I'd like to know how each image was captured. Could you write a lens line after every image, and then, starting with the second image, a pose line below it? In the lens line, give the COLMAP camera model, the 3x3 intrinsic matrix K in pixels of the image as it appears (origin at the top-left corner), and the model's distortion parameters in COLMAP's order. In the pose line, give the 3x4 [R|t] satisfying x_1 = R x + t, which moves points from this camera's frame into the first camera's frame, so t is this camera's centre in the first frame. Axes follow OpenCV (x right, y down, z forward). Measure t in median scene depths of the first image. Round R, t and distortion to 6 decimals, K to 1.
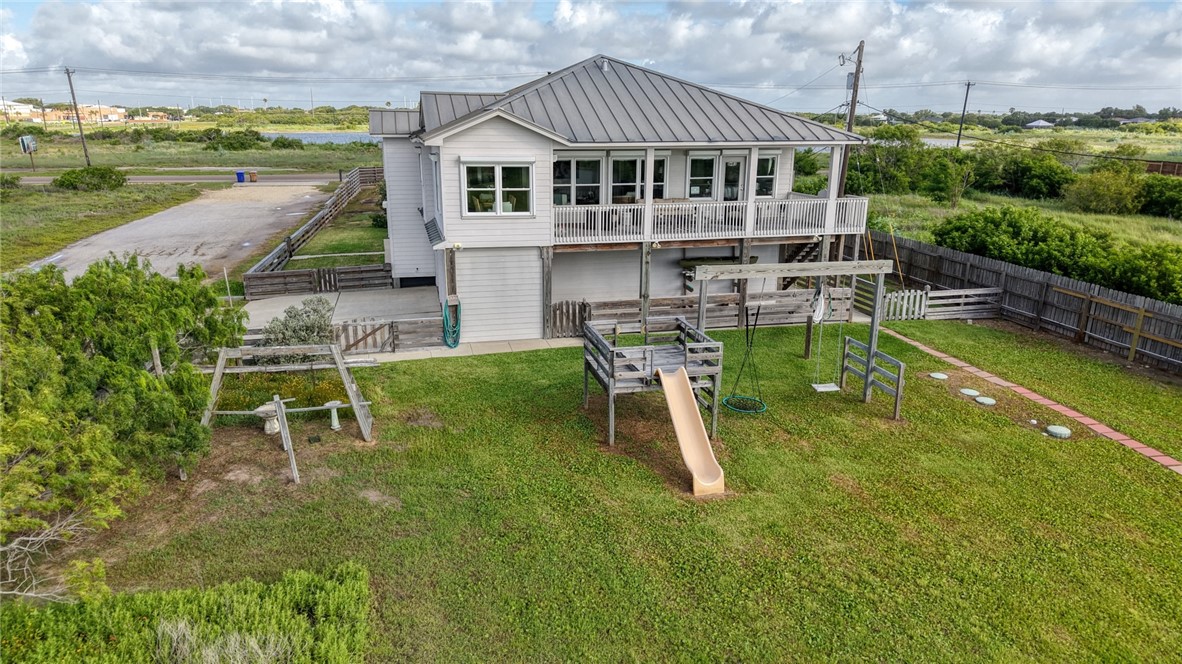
lens RADIAL K [[779.2, 0, 584.0], [0, 779.2, 340.2], [0, 0, 1]] dist [0.014538, -0.020635]
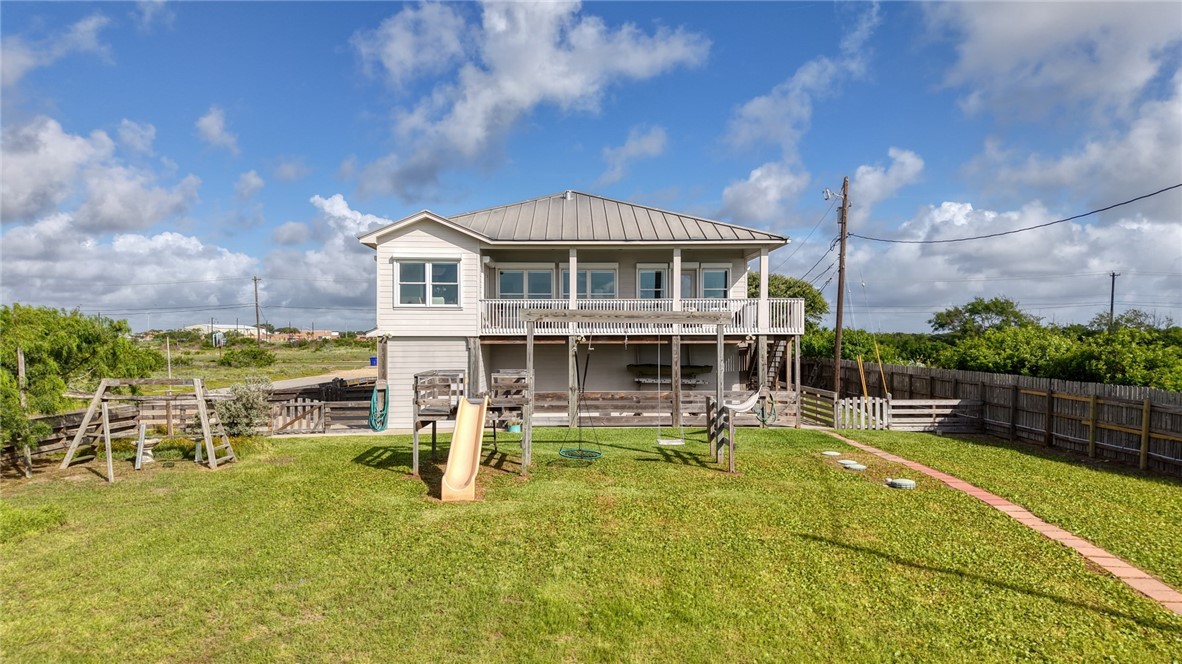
lens RADIAL K [[779.2, 0, 587.9], [0, 779.2, 333.1], [0, 0, 1]] dist [0.014538, -0.020635]
pose [[0.978441, -0.006243, -0.206432, 0.288858], [-0.052257, 0.959533, -0.276705, 0.142620], [0.199806, 0.281527, 0.938520, 0.029602]]
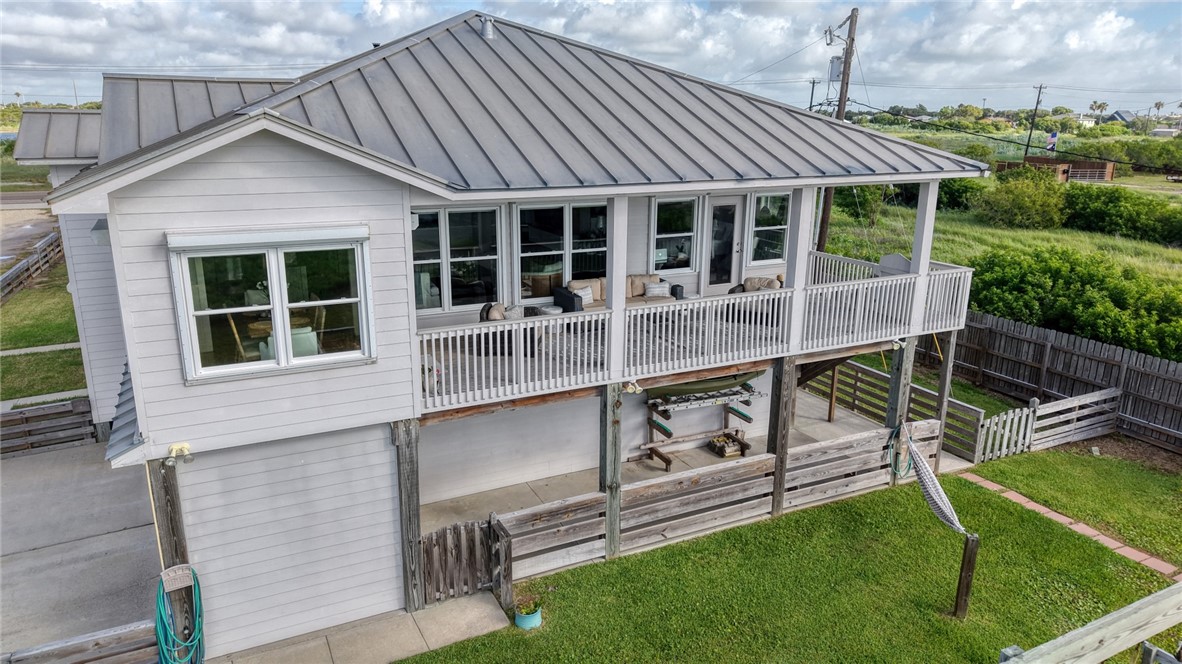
lens RADIAL K [[779.2, 0, 583.0], [0, 779.2, 325.7], [0, 0, 1]] dist [0.014538, -0.020635]
pose [[0.975676, -0.055317, 0.212124, -0.035821], [0.058195, 0.998278, -0.007347, -0.147238], [-0.211353, 0.019513, 0.977215, 0.485425]]
